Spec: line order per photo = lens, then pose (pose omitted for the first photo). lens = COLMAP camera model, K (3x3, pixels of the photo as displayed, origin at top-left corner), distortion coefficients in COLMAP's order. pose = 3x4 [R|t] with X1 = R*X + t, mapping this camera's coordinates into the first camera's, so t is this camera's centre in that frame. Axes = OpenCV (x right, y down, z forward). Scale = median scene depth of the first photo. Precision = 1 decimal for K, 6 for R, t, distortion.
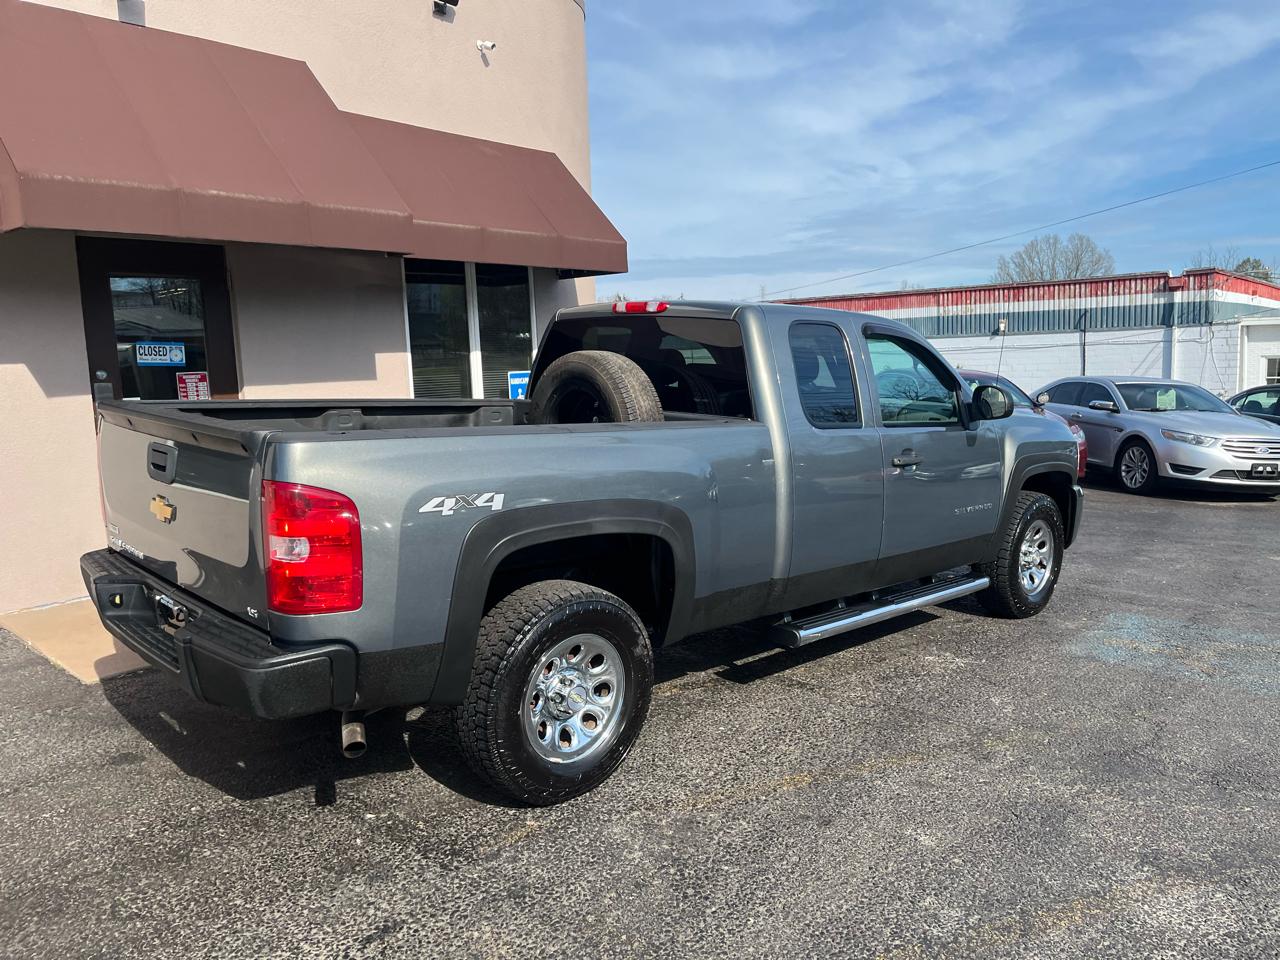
lens RADIAL K [[966.4, 0, 649.0], [0, 966.4, 473.6], [0, 0, 1]] dist [0.063655, -0.083866]
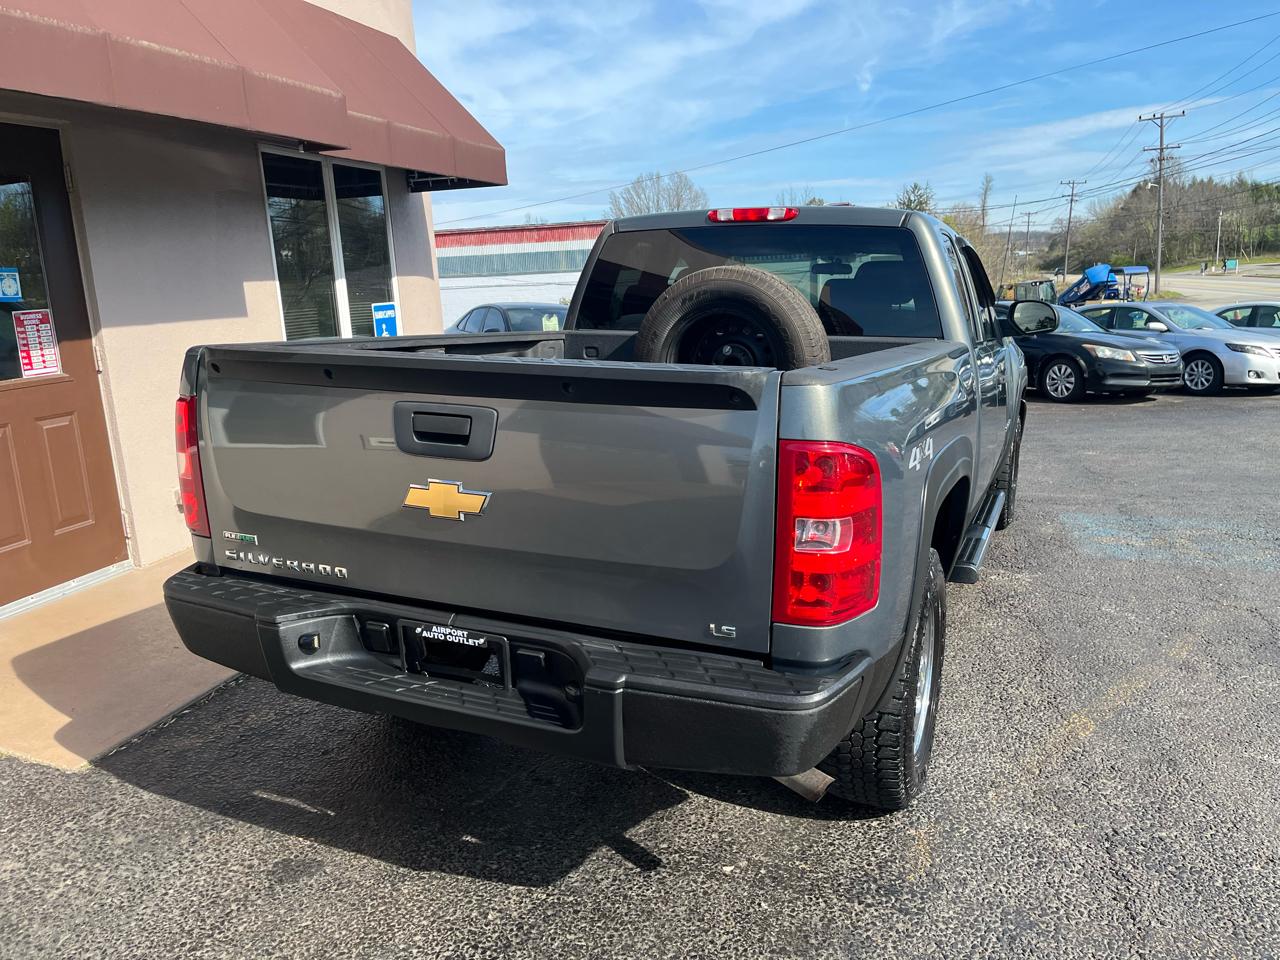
lens RADIAL K [[966.4, 0, 646.6], [0, 966.4, 471.2], [0, 0, 1]] dist [0.063655, -0.083866]
pose [[0.925281, -0.086434, 0.369303, -0.325629], [0.063180, 0.995208, 0.074629, -0.012618], [-0.373984, -0.045720, 0.926308, 0.175492]]
